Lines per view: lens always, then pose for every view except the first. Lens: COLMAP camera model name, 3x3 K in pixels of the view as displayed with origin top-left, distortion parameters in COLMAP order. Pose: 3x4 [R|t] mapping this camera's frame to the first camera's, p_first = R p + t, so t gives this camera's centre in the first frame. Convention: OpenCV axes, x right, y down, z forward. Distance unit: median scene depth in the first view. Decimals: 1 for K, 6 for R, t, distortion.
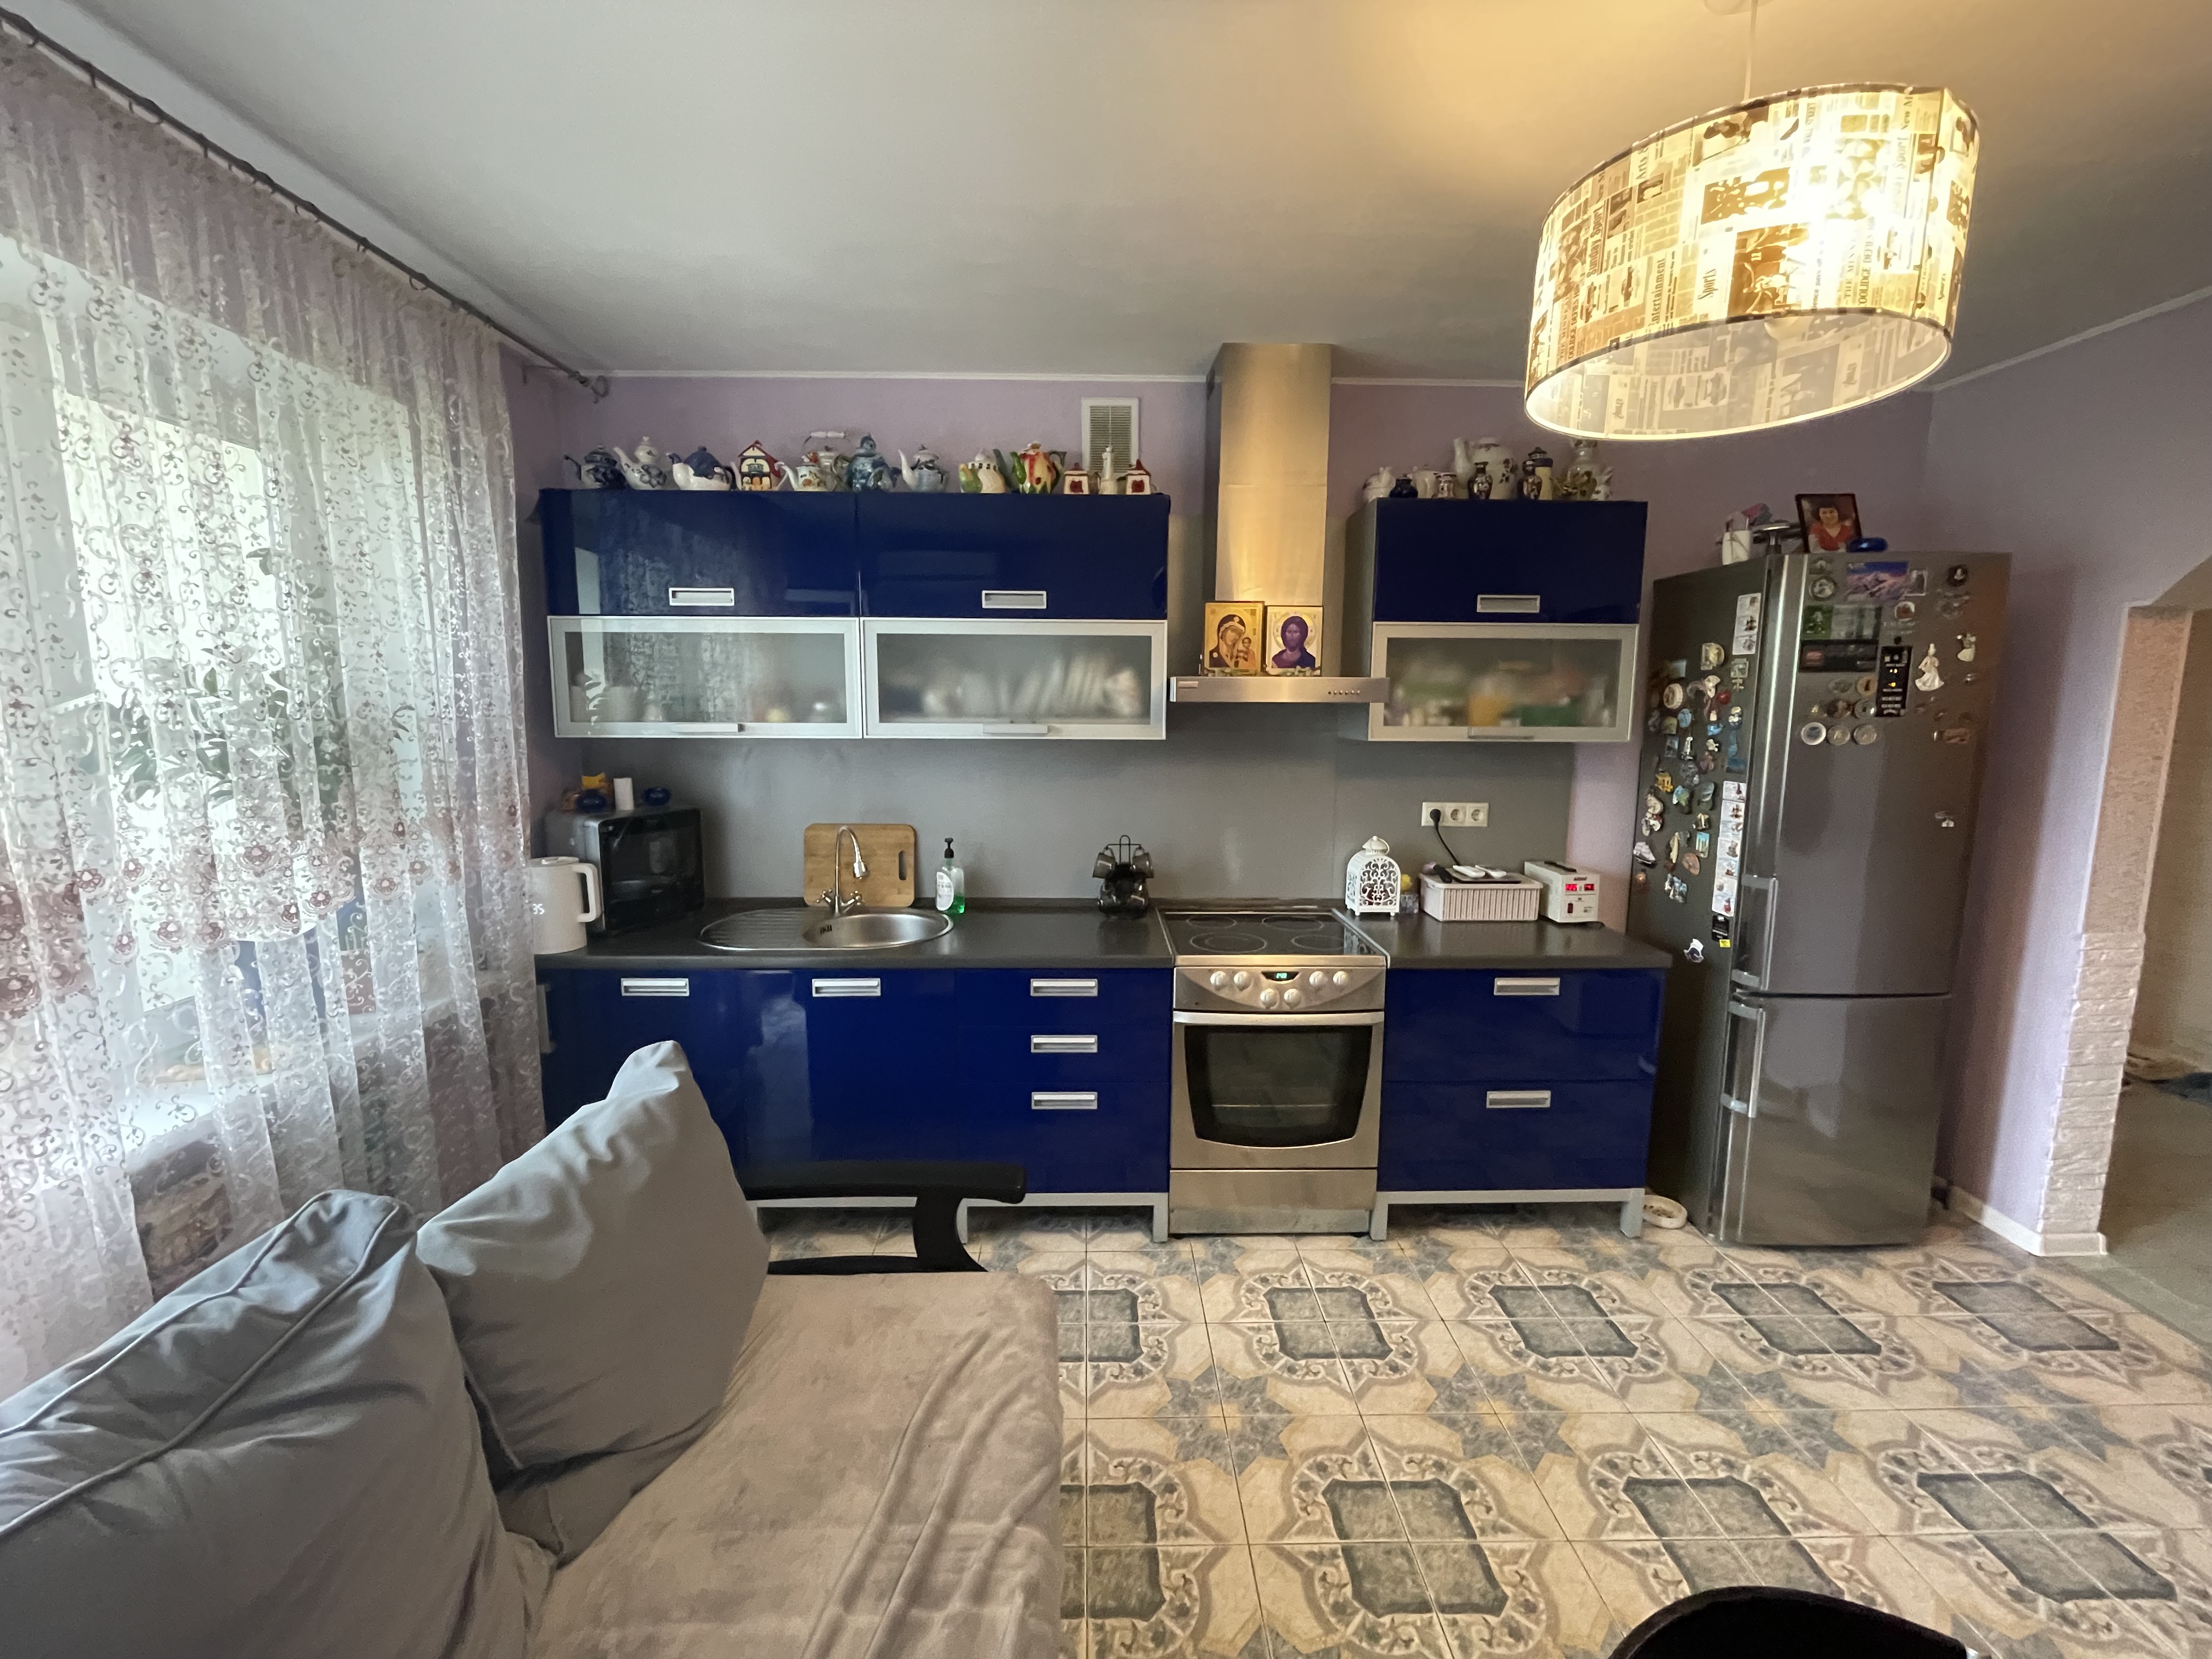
lens RADIAL K [[895.9, 0, 1104.3], [0, 895.9, 820.0], [0, 0, 1]] dist [-0.011787, 0.003876]
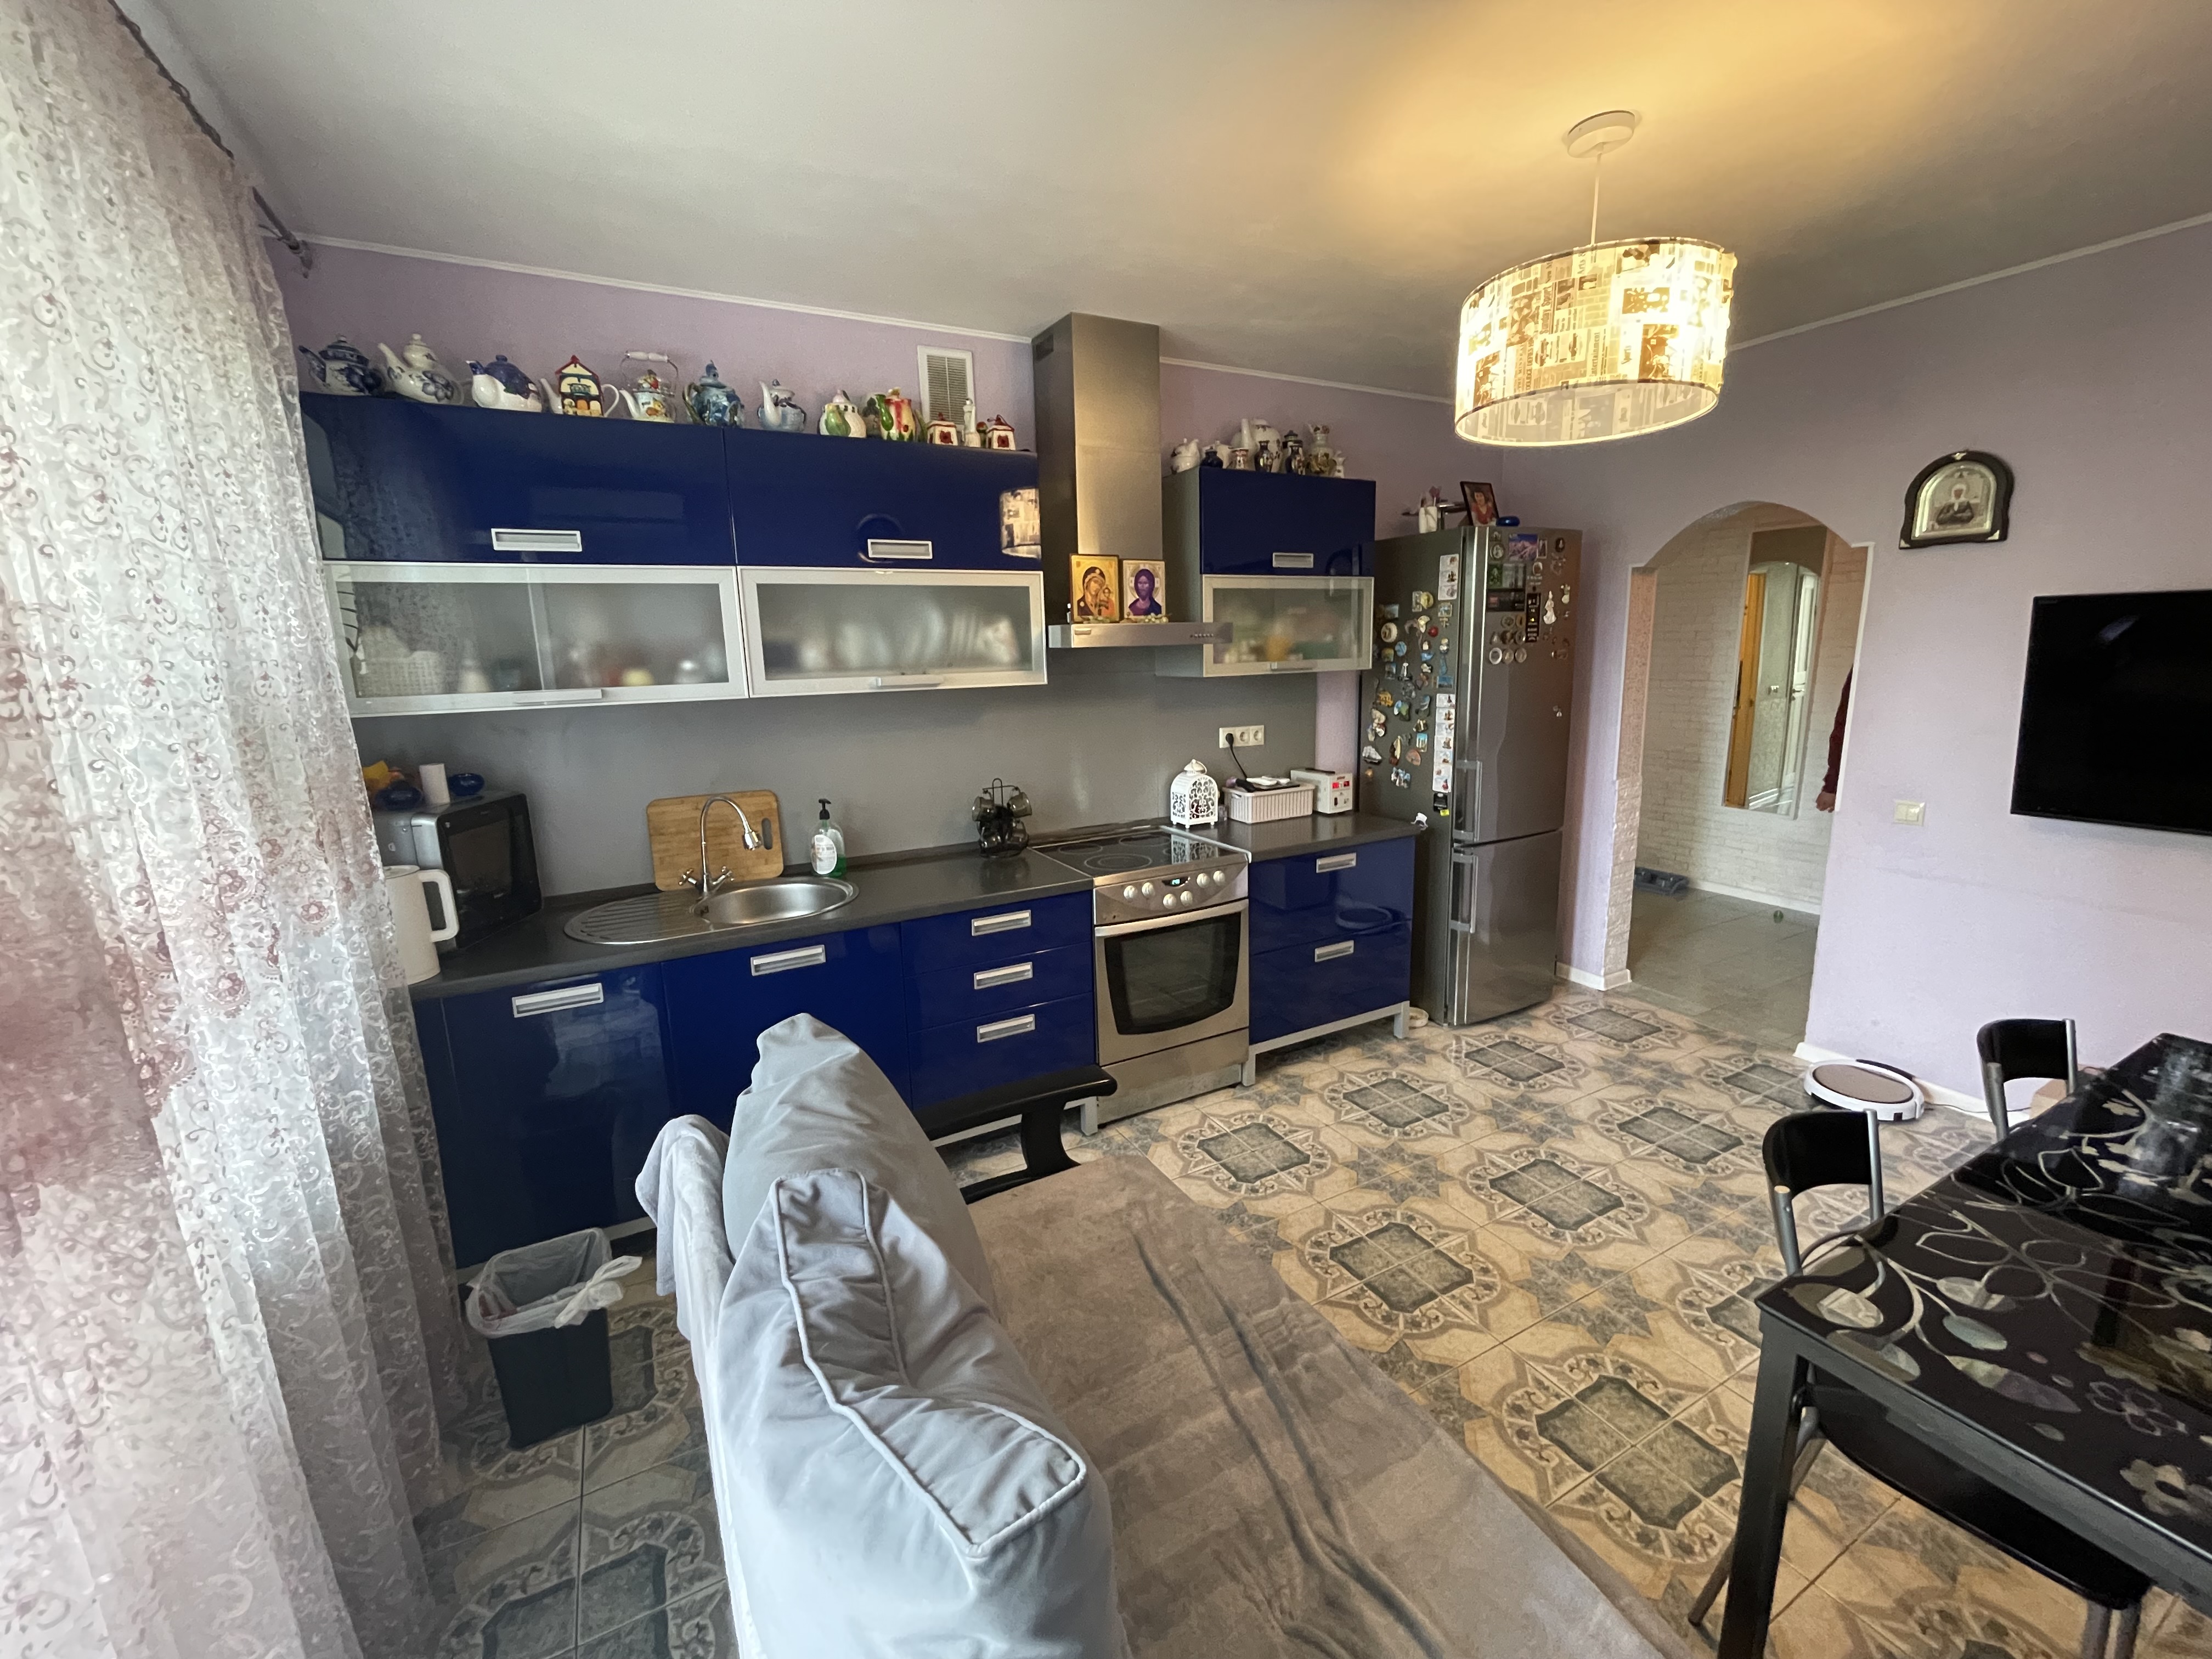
lens RADIAL K [[895.9, 0, 1104.3], [0, 895.9, 820.0], [0, 0, 1]] dist [-0.011787, 0.003876]
pose [[0.890288, -0.115317, 0.440556, -0.372929], [0.092337, 0.993024, 0.073330, 0.000237], [-0.445939, -0.024605, 0.894725, 0.001721]]
